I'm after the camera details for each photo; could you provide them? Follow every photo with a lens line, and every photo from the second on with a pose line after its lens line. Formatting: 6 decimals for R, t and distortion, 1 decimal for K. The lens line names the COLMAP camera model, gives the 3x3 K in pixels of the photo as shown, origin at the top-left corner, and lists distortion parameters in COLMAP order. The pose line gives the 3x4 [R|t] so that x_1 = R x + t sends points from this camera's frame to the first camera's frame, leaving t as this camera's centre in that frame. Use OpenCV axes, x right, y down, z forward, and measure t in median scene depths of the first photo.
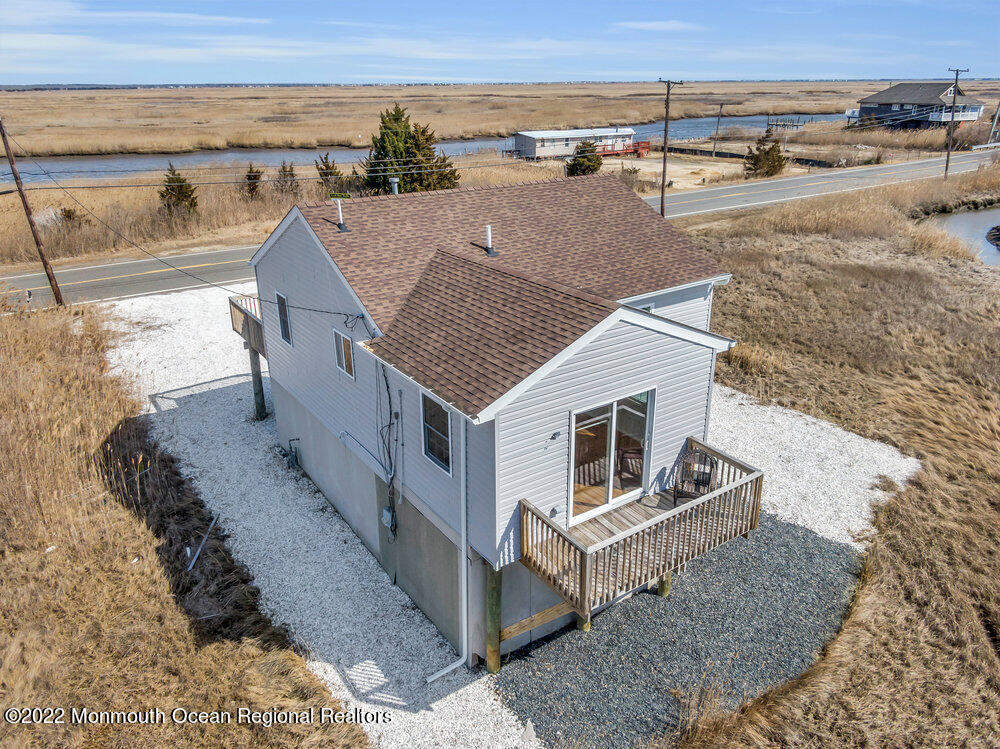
lens RADIAL K [[731.2, 0, 504.9], [0, 731.2, 376.0], [0, 0, 1]] dist [0.014793, -0.024007]
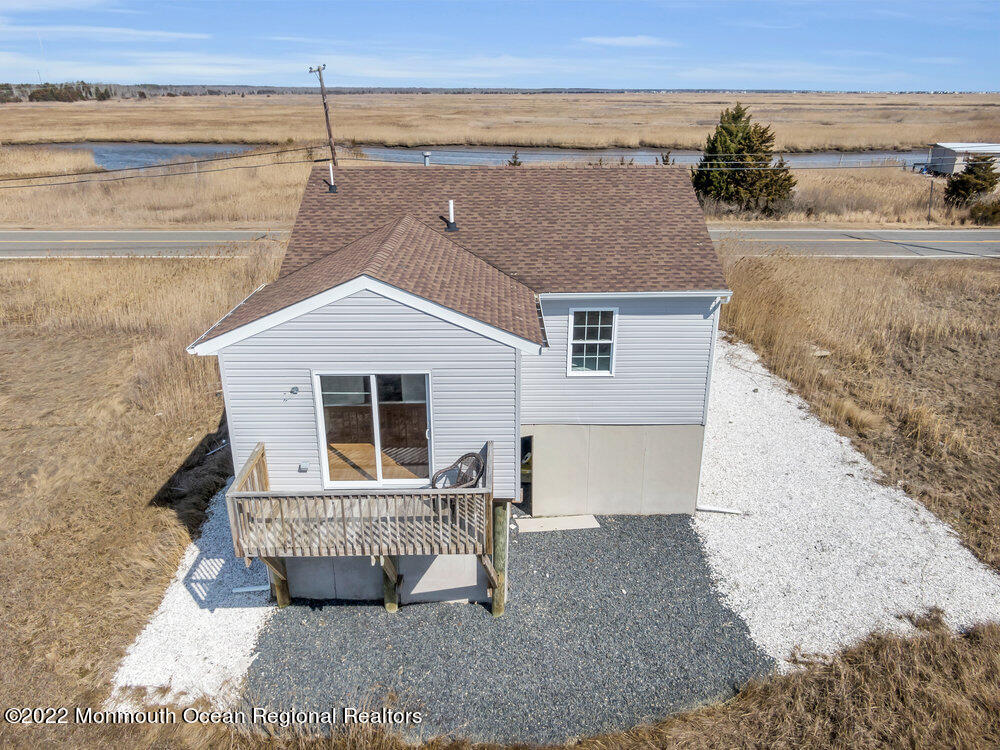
lens RADIAL K [[731.2, 0, 501.8], [0, 731.2, 376.8], [0, 0, 1]] dist [0.014793, -0.024007]
pose [[0.827791, 0.212086, -0.519405, 0.181069], [-0.215435, 0.974981, 0.054765, -0.011995], [0.518025, 0.066565, 0.852771, 0.058968]]
